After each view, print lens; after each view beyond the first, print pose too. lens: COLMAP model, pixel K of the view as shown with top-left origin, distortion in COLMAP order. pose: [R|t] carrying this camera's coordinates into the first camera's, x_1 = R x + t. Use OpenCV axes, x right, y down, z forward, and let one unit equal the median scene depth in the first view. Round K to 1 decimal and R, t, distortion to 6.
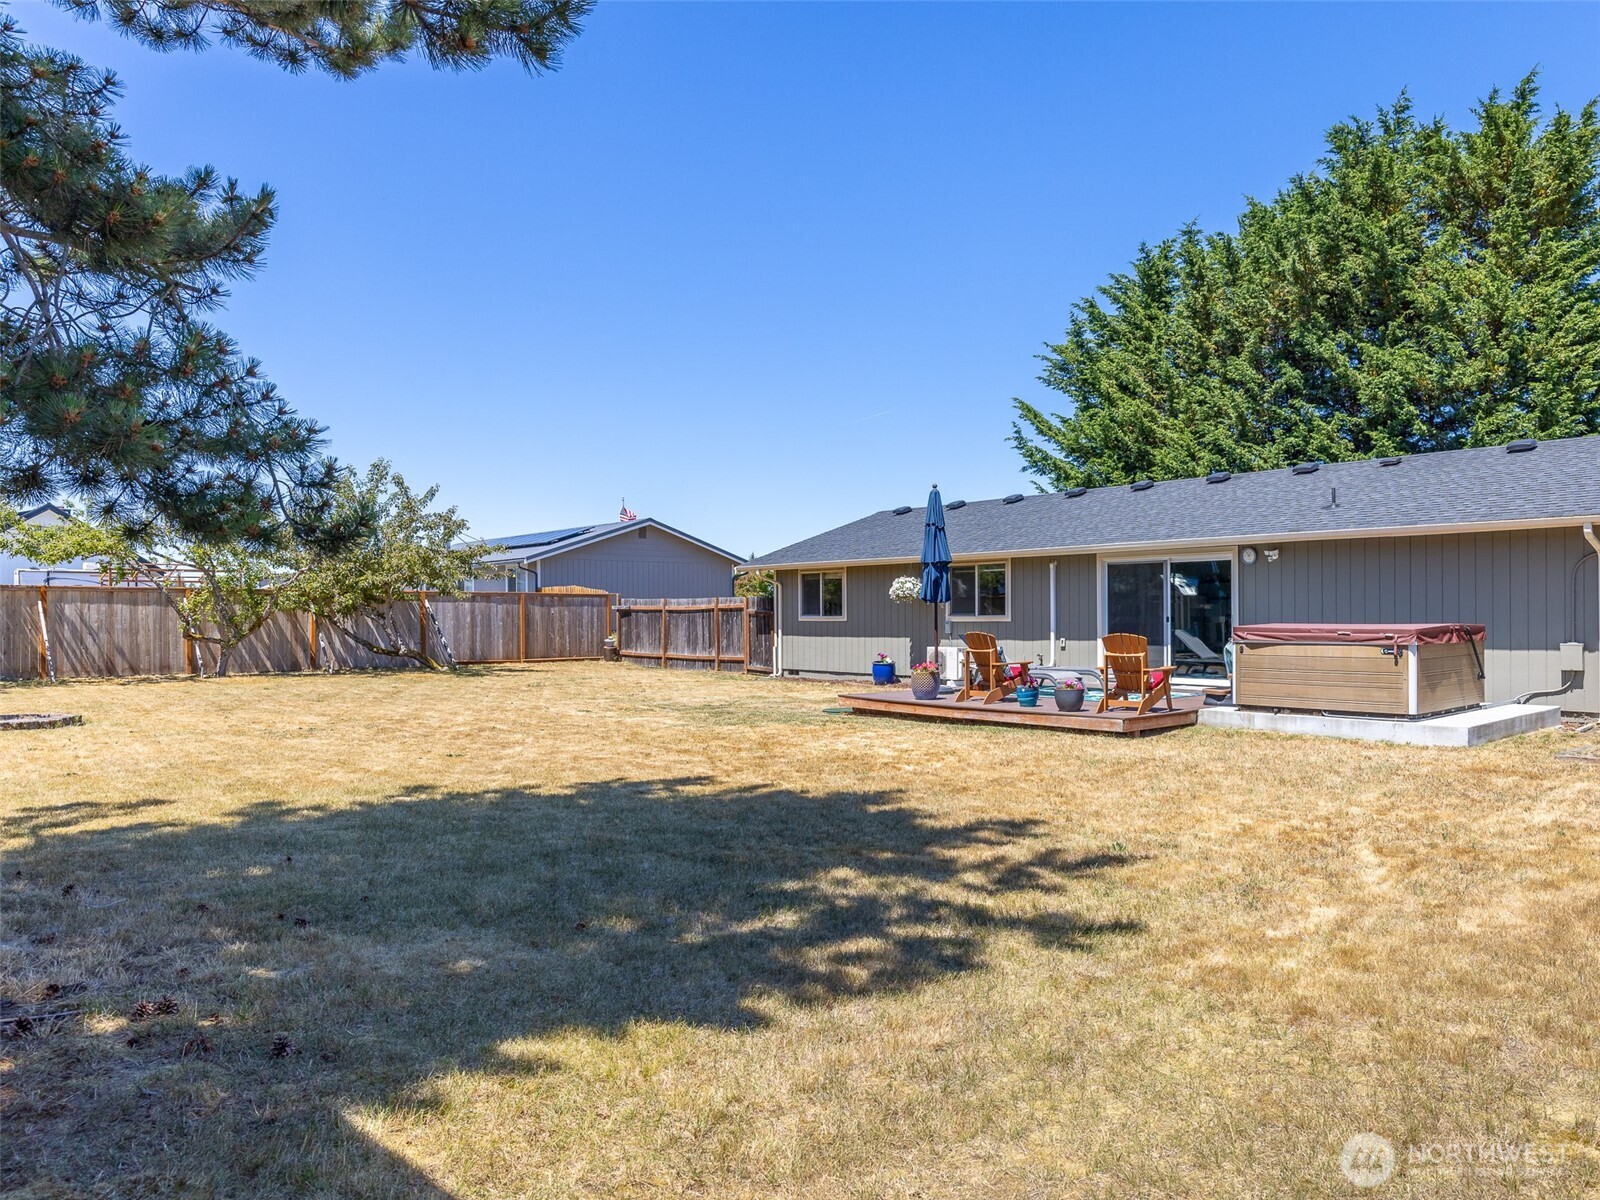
lens RADIAL K [[1106.0, 0, 864.6], [0, 1106.0, 589.8], [0, 0, 1]] dist [0.001481, -0.009613]
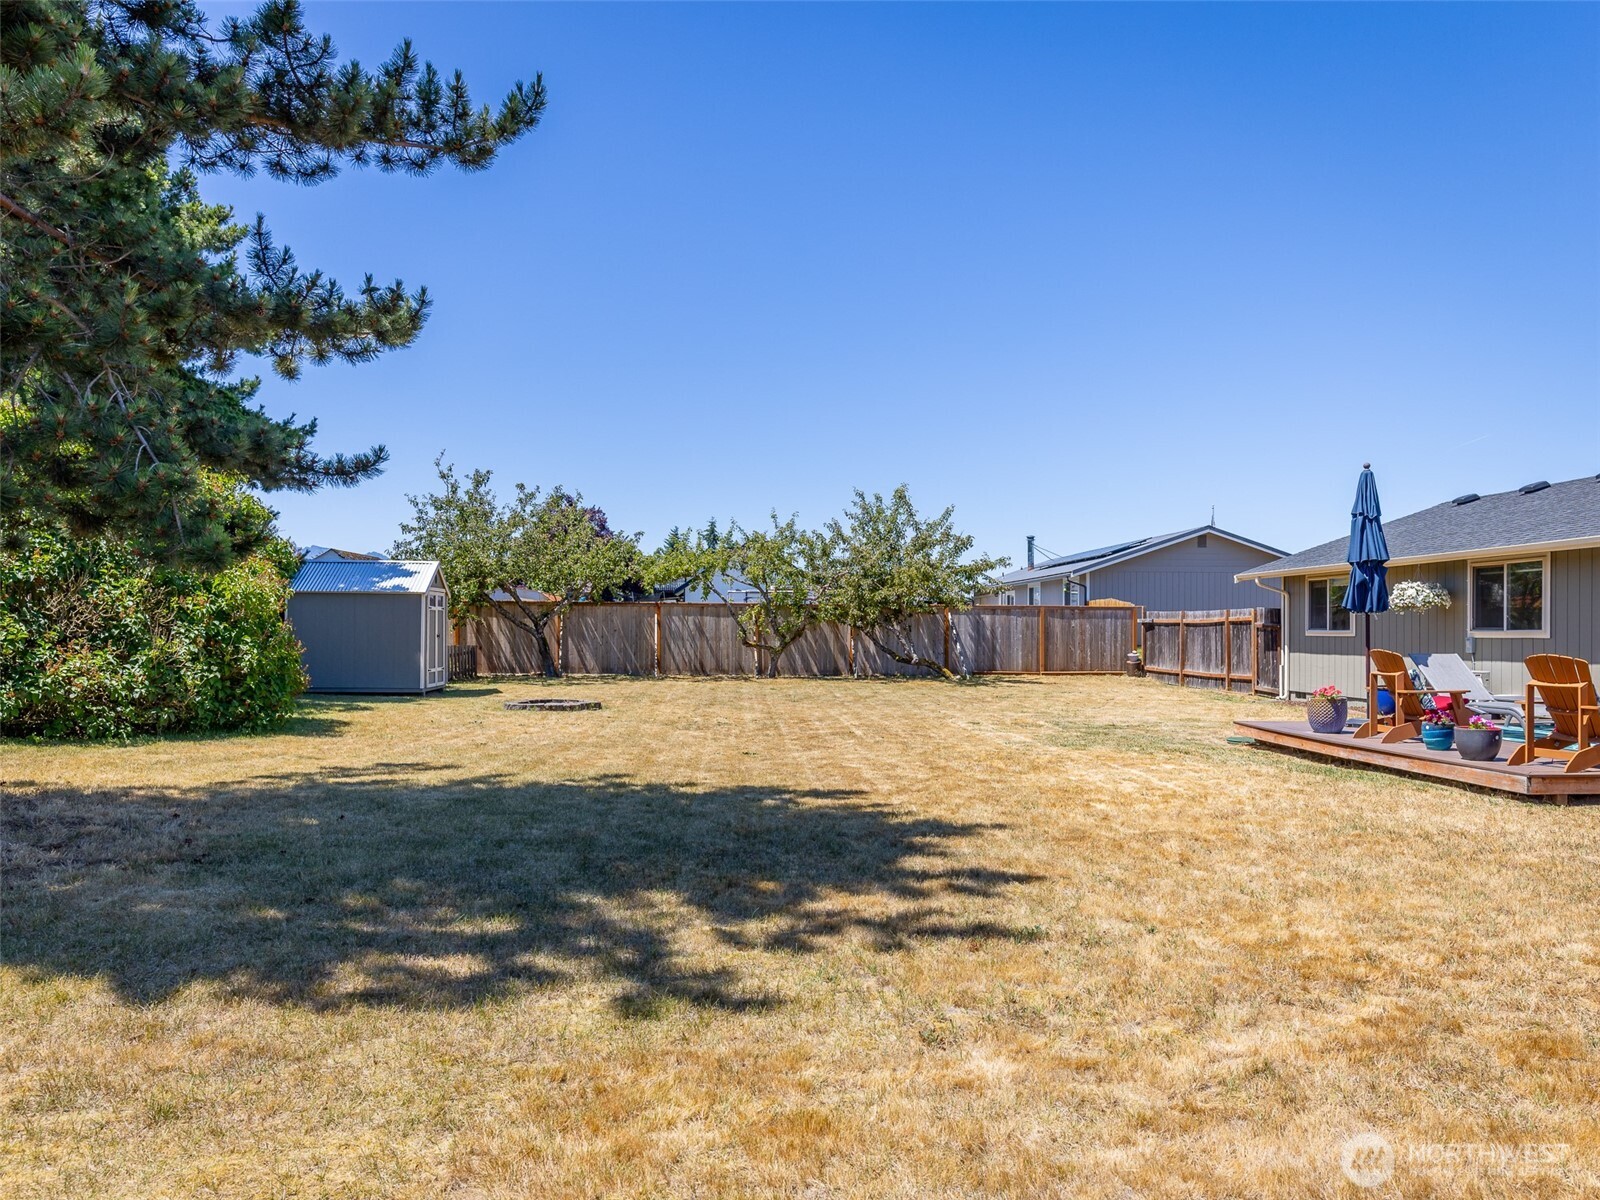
lens RADIAL K [[1106.0, 0, 803.5], [0, 1106.0, 603.5], [0, 0, 1]] dist [0.001481, -0.009613]
pose [[0.787280, -0.008061, -0.616544, 0.159181], [0.007188, 0.999967, -0.003896, 0.003615], [0.616554, -0.001365, 0.787311, 0.084678]]
